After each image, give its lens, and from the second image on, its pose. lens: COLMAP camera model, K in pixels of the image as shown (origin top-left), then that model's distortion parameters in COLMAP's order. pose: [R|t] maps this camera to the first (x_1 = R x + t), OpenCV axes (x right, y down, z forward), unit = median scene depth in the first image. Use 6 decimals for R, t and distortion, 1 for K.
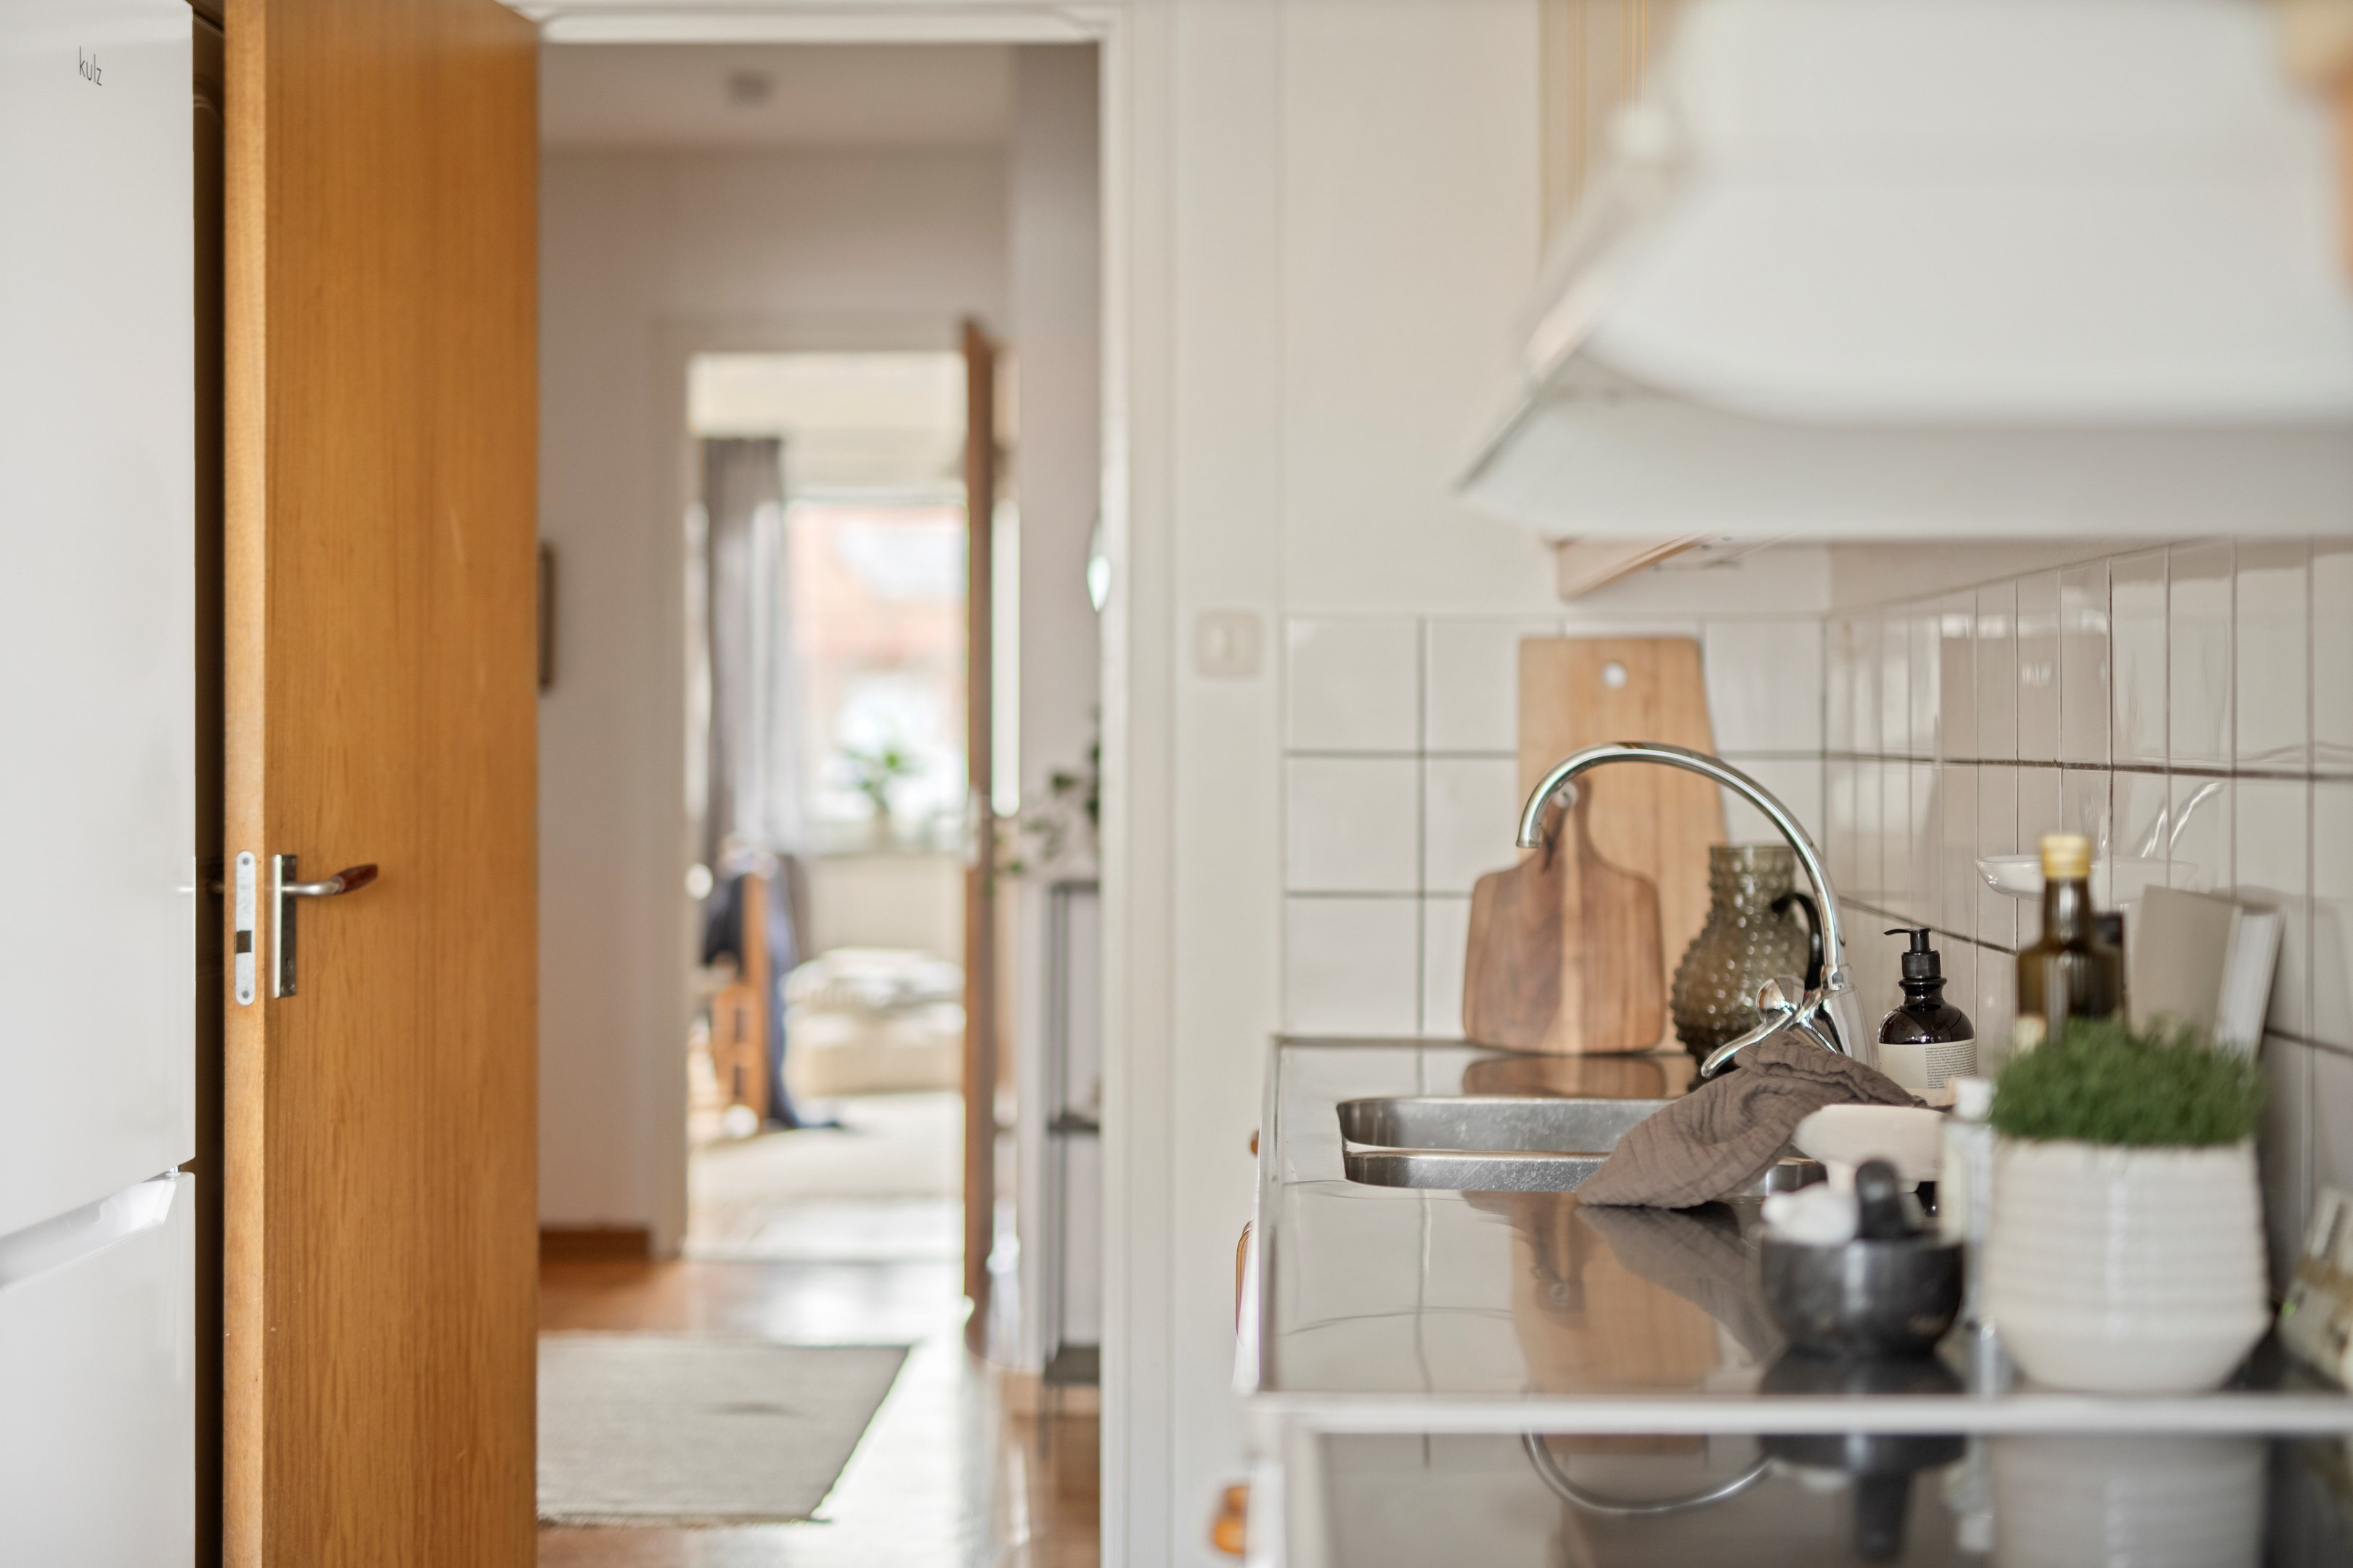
lens RADIAL K [[3648.5, 0, 1185.5], [0, 3648.5, 783.2], [0, 0, 1]] dist [-0.016187, 0.000000]
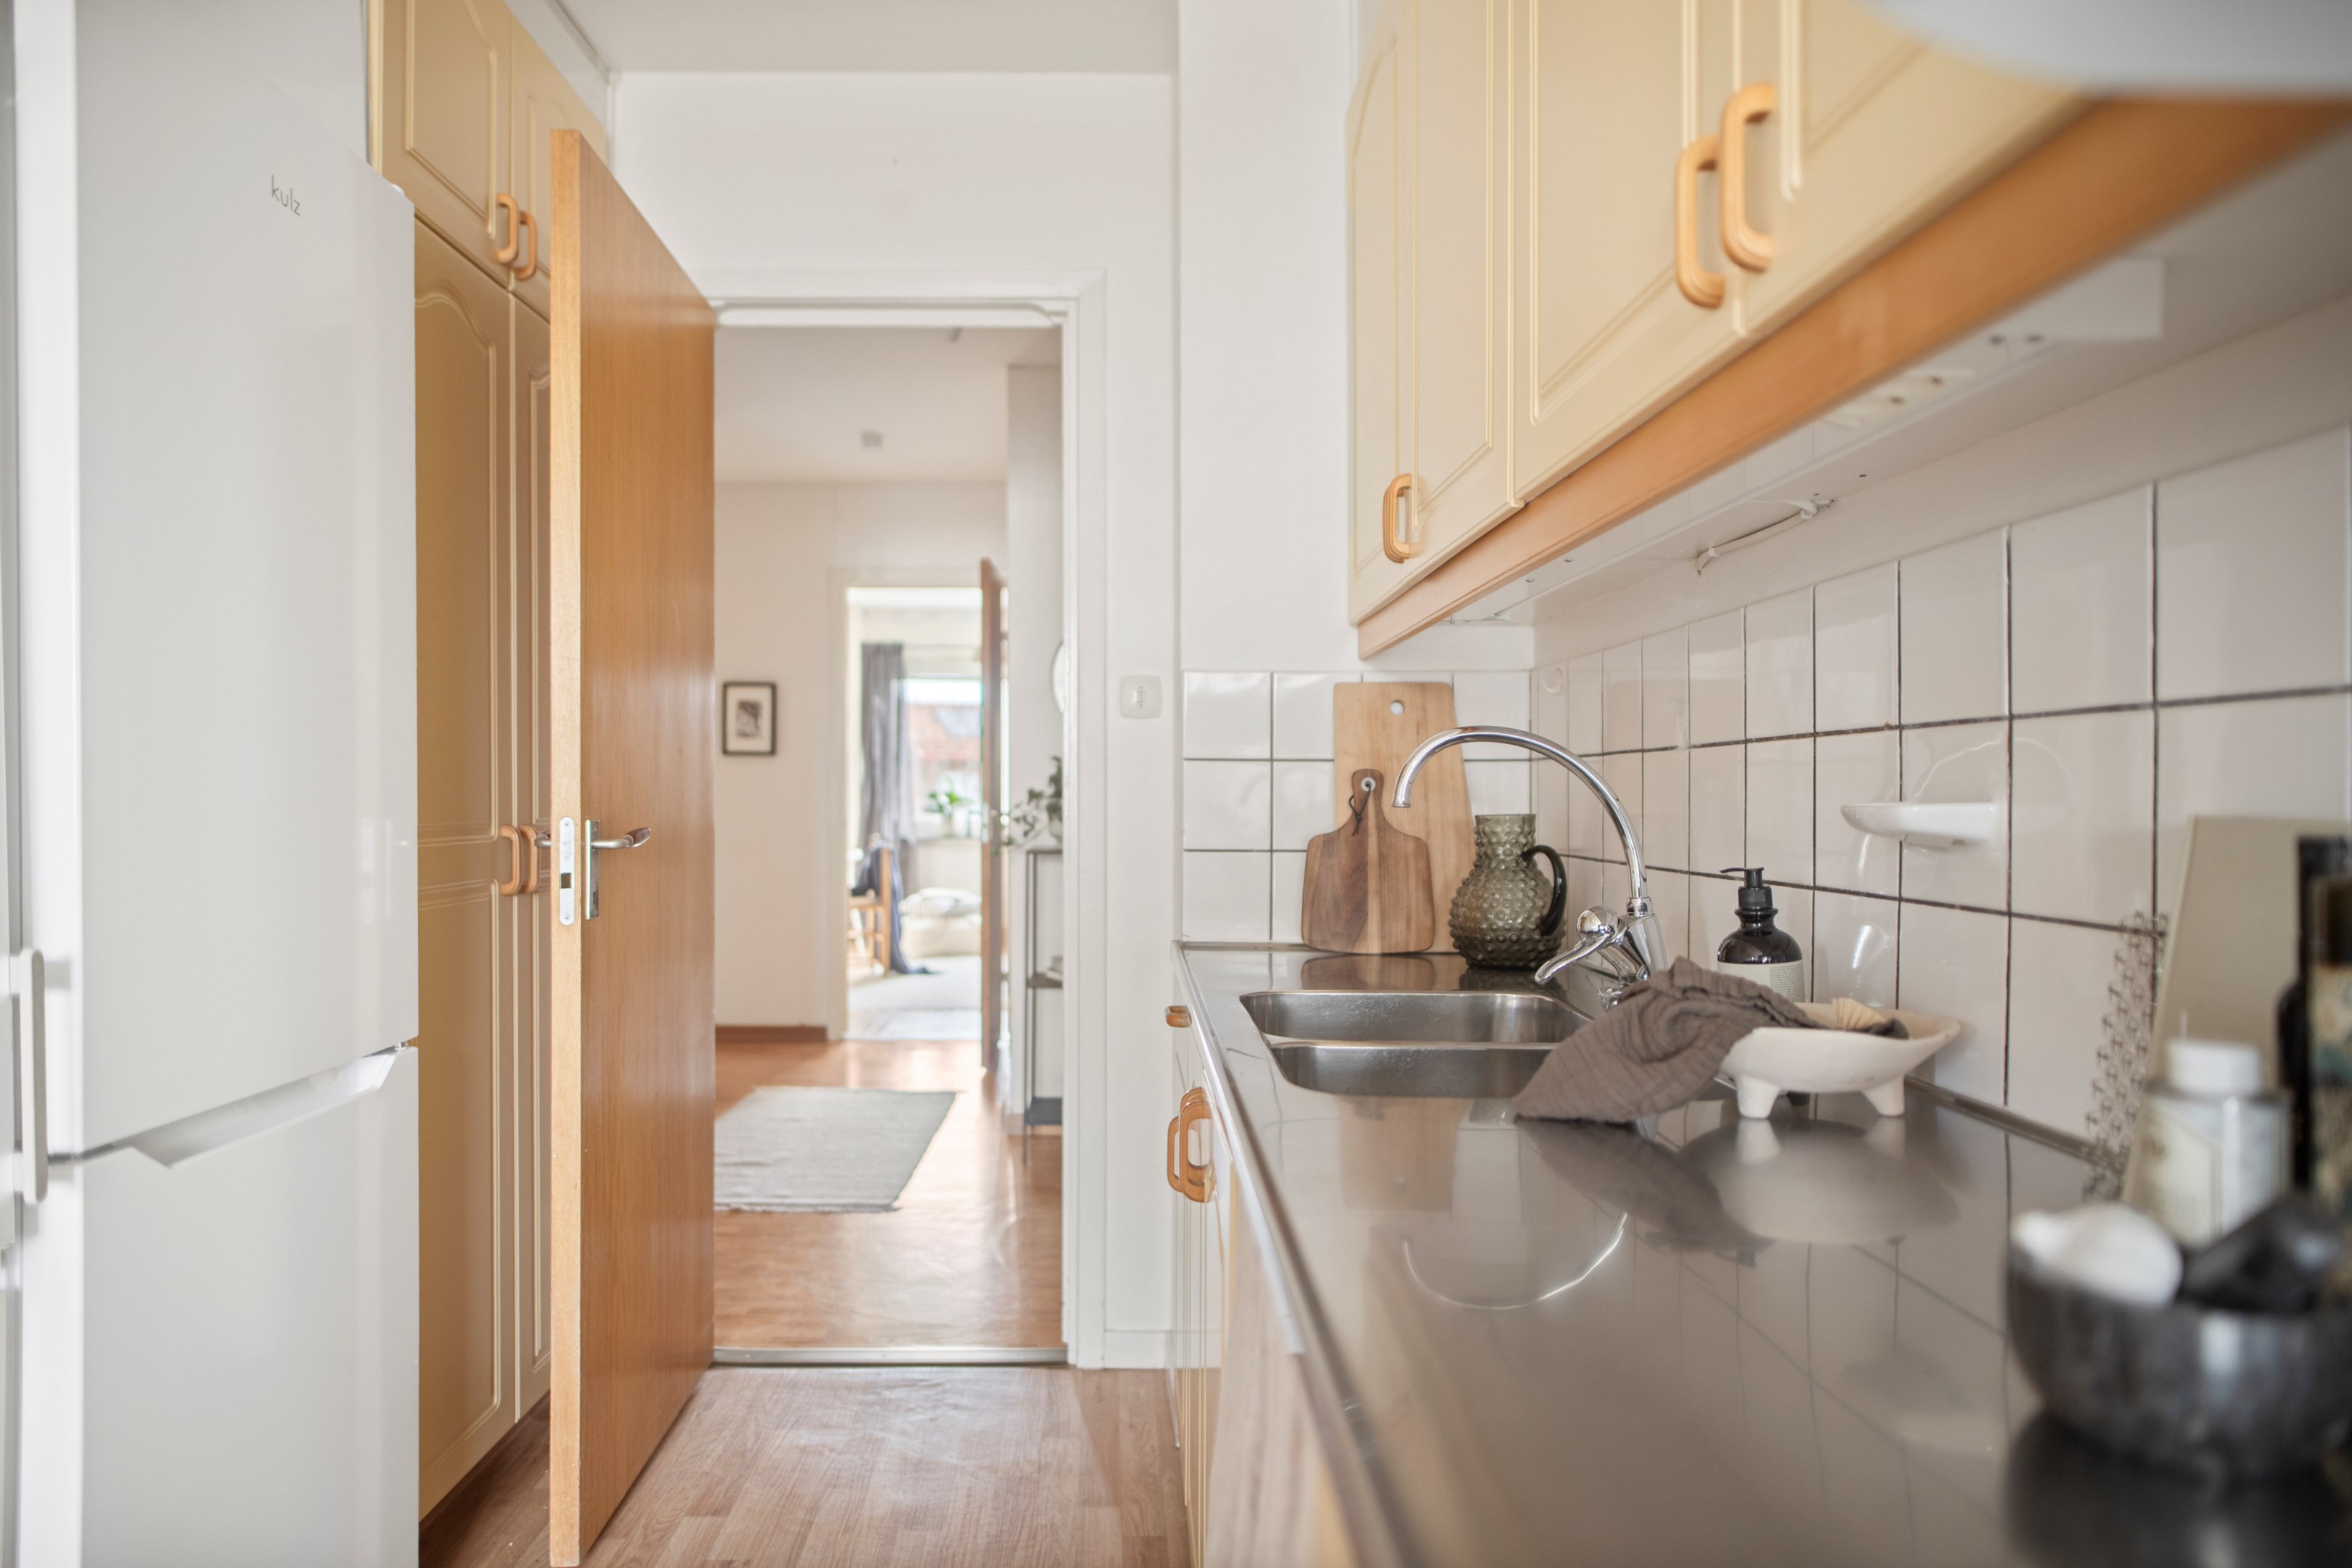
lens RADIAL K [[1451.4, 0, 1078.5], [0, 1451.4, 802.4], [0, 0, 1]] dist [-0.019599, 0.003973]
pose [[1.000000, -0.000284, 0.000104, -0.016851], [0.000285, 0.999925, -0.012273, 0.017460], [-0.000100, 0.012273, 0.999925, 0.378511]]
